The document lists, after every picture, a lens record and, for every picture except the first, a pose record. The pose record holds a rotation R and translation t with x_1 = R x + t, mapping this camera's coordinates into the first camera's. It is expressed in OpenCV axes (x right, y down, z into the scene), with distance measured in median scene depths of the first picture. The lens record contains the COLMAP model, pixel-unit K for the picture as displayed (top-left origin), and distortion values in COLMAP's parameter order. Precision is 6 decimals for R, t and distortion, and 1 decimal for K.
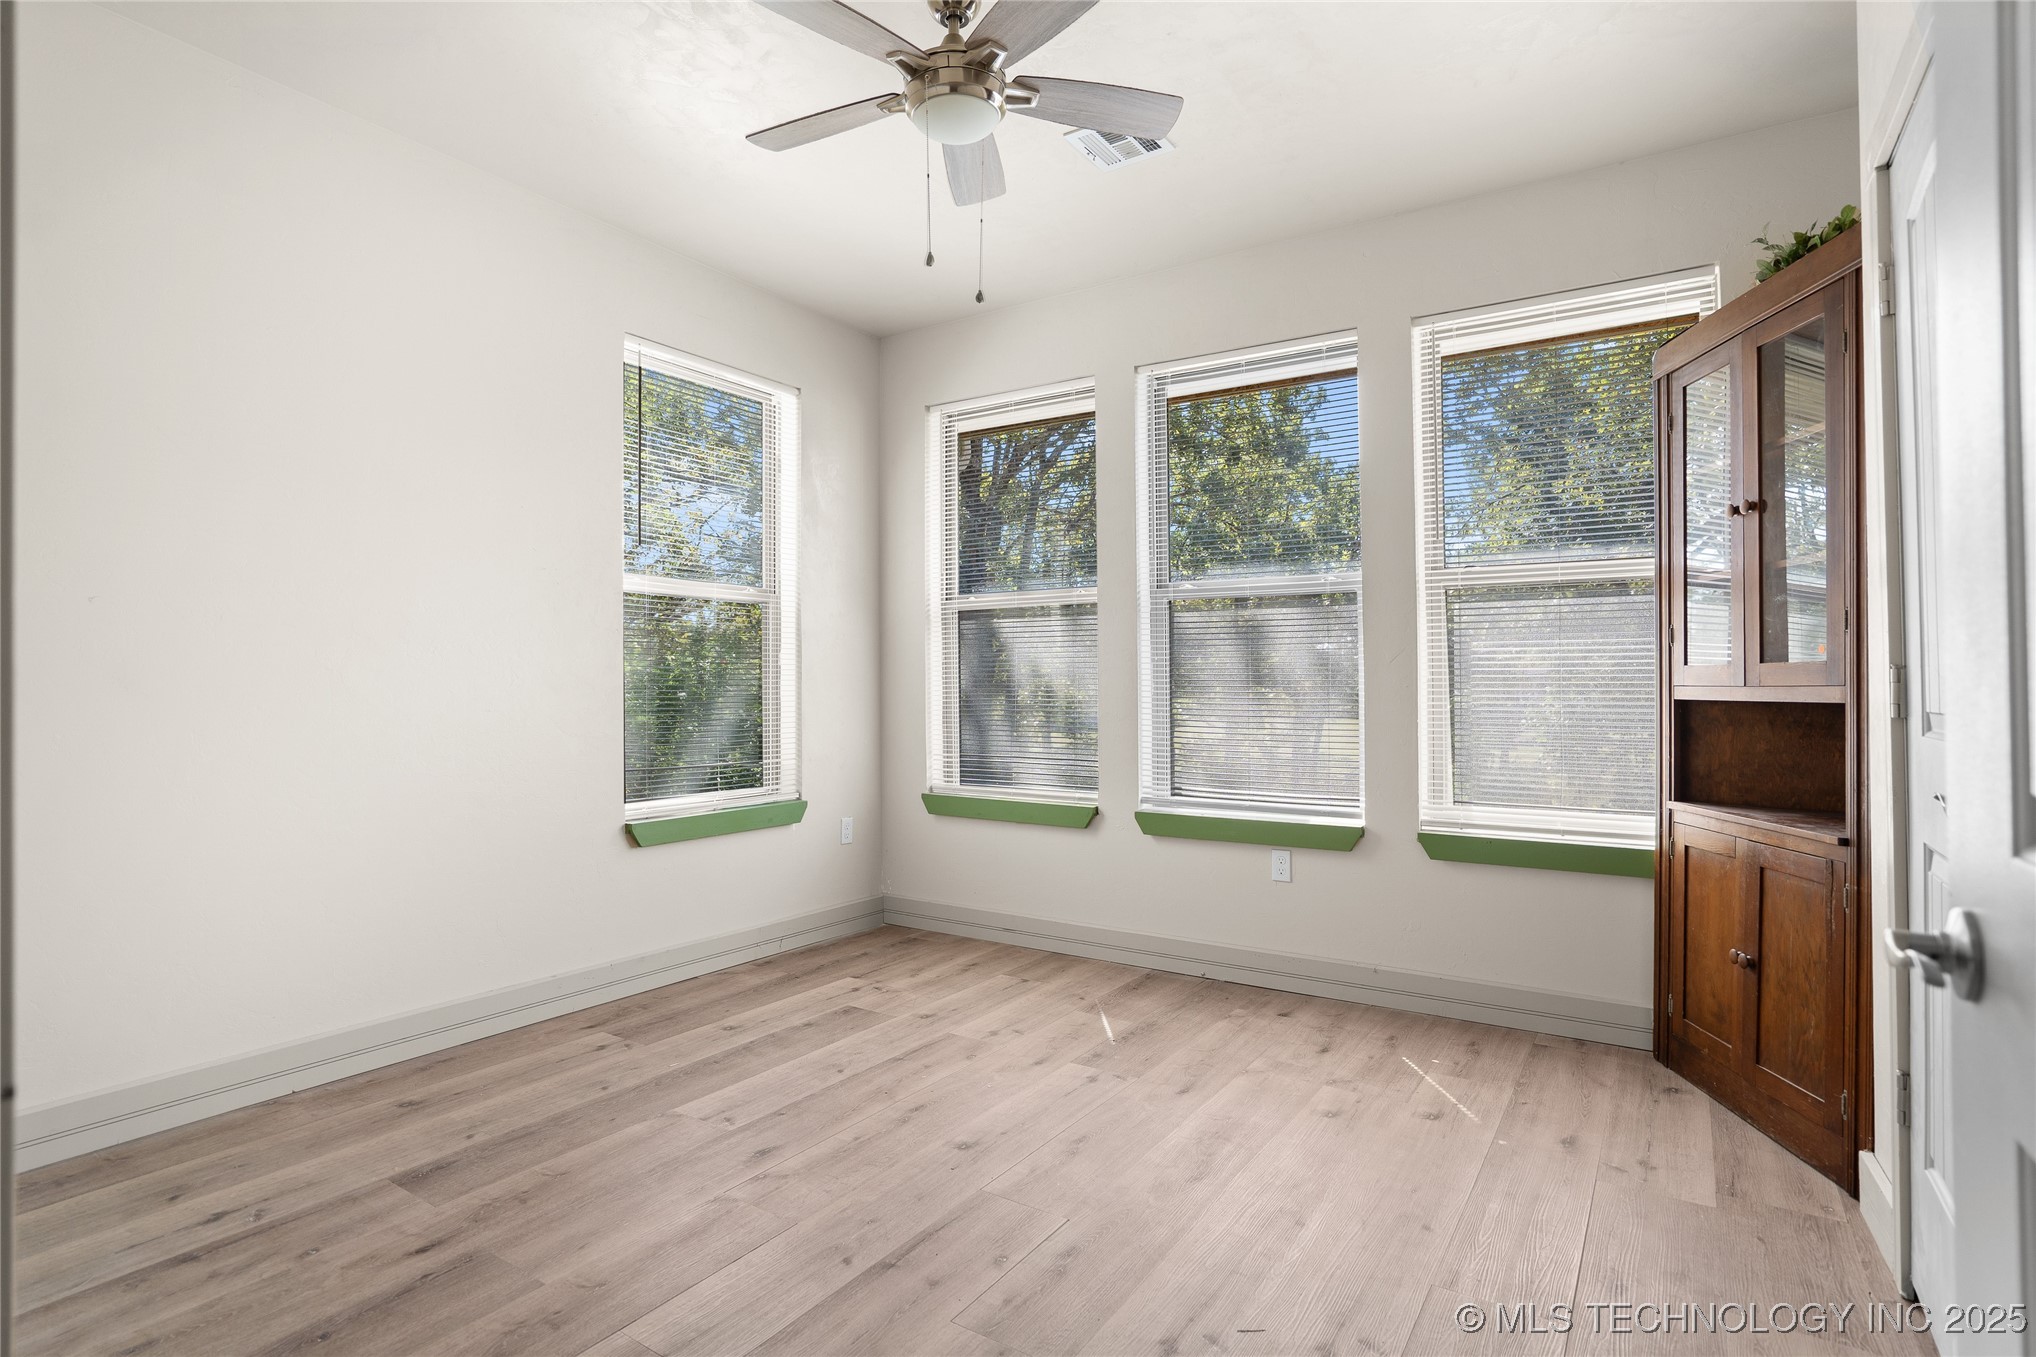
lens RADIAL K [[1022.3, 0, 1023.0], [0, 1022.3, 684.0], [0, 0, 1]] dist [-0.049037, 0.023347]
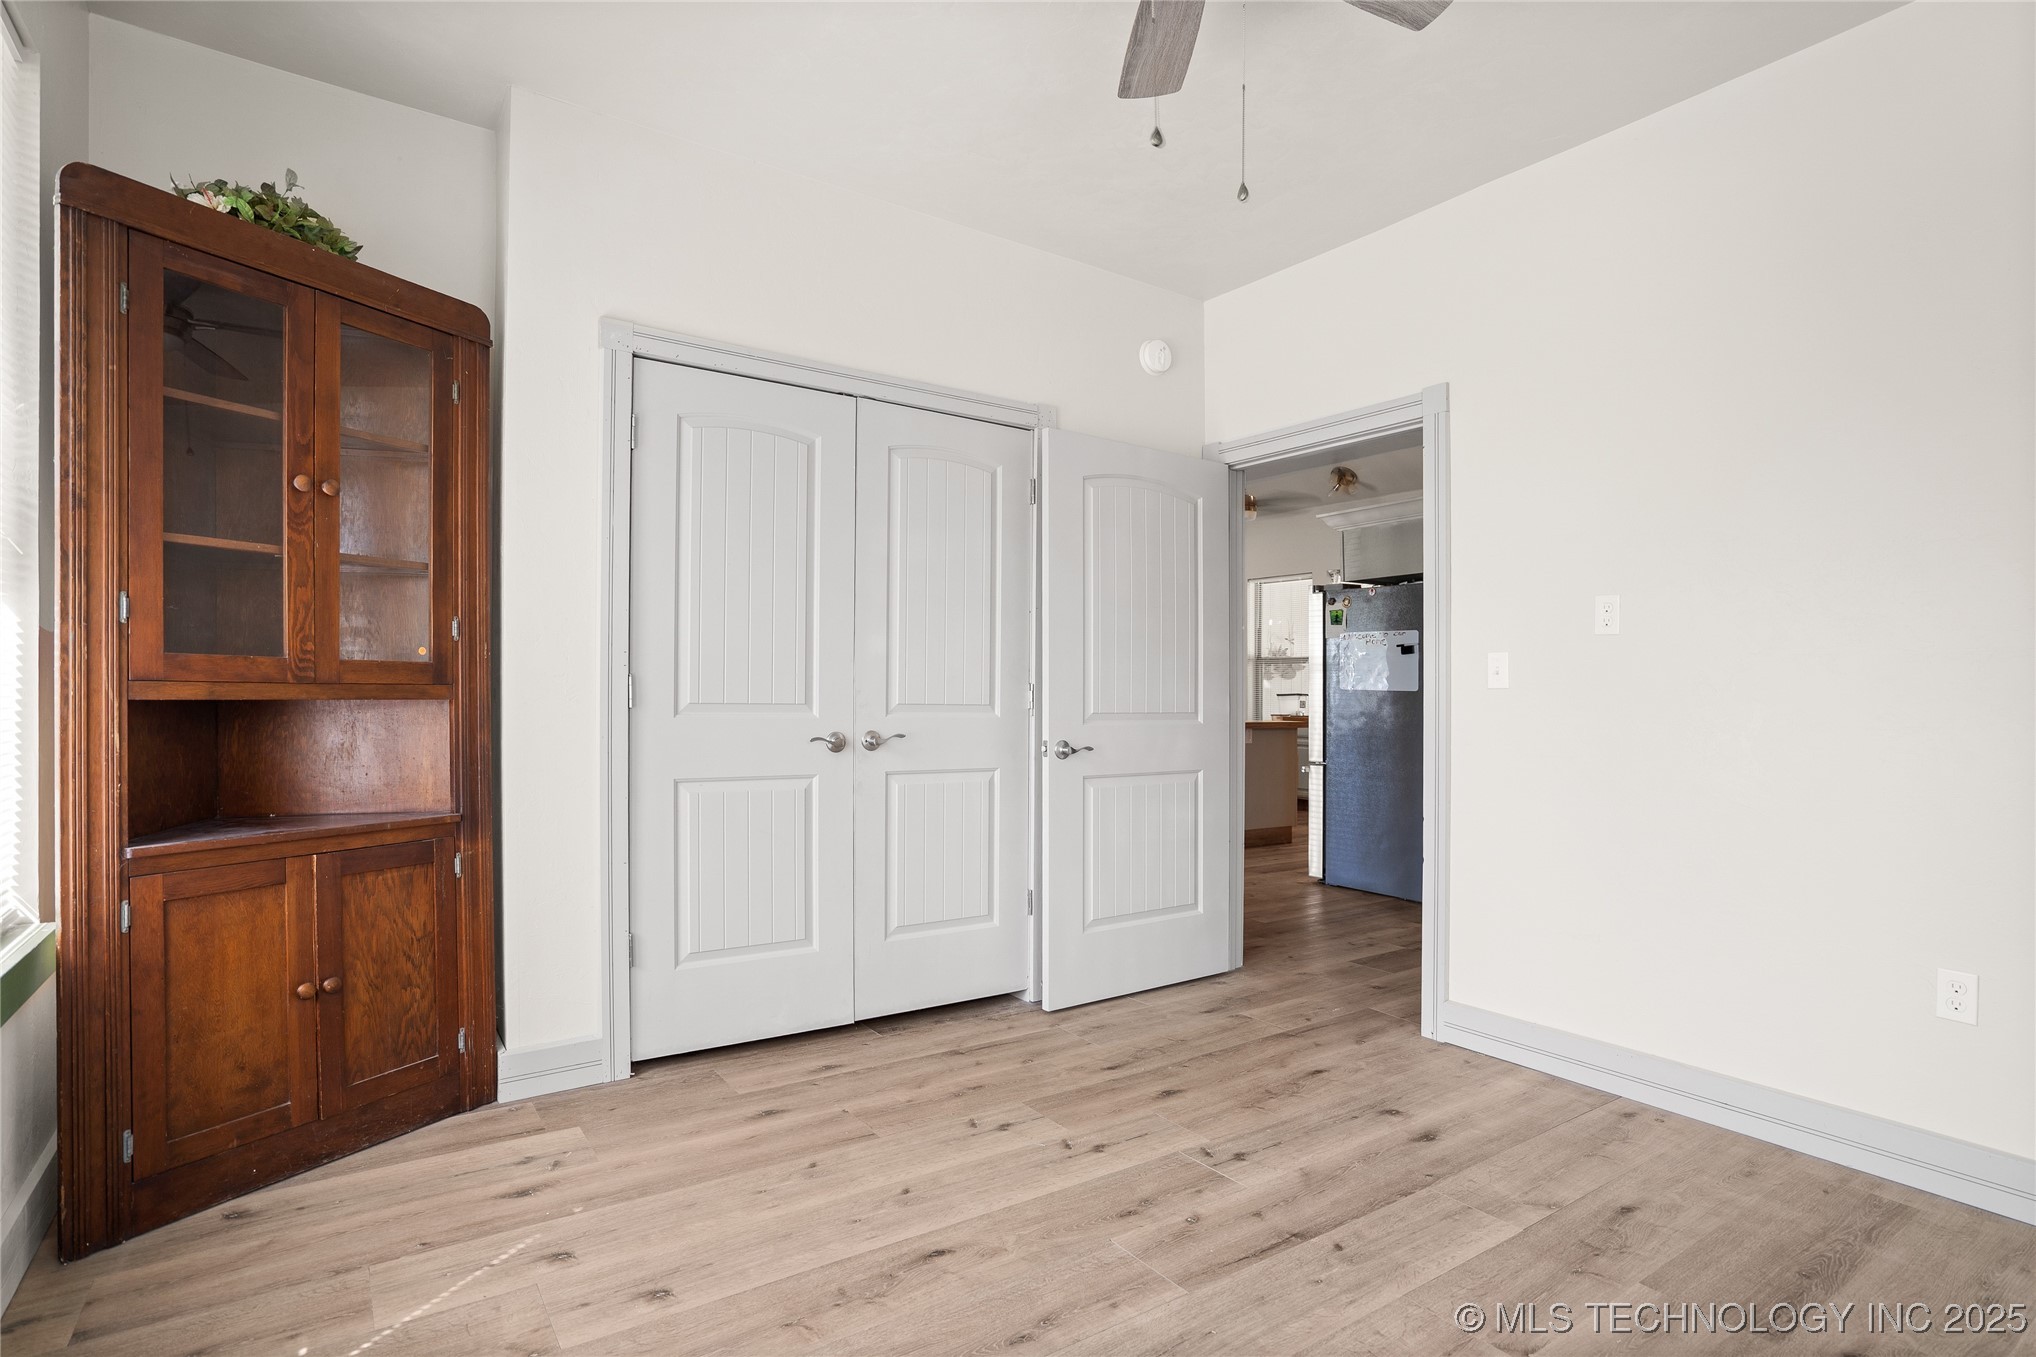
lens RADIAL K [[1022.3, 0, 1019.8], [0, 1022.3, 687.5], [0, 0, 1]] dist [-0.049037, 0.023347]
pose [[-0.928140, -0.012605, 0.372017, -0.208108], [-0.015443, 0.999870, -0.004651, 0.001495], [-0.371910, -0.010062, -0.928214, 1.752462]]
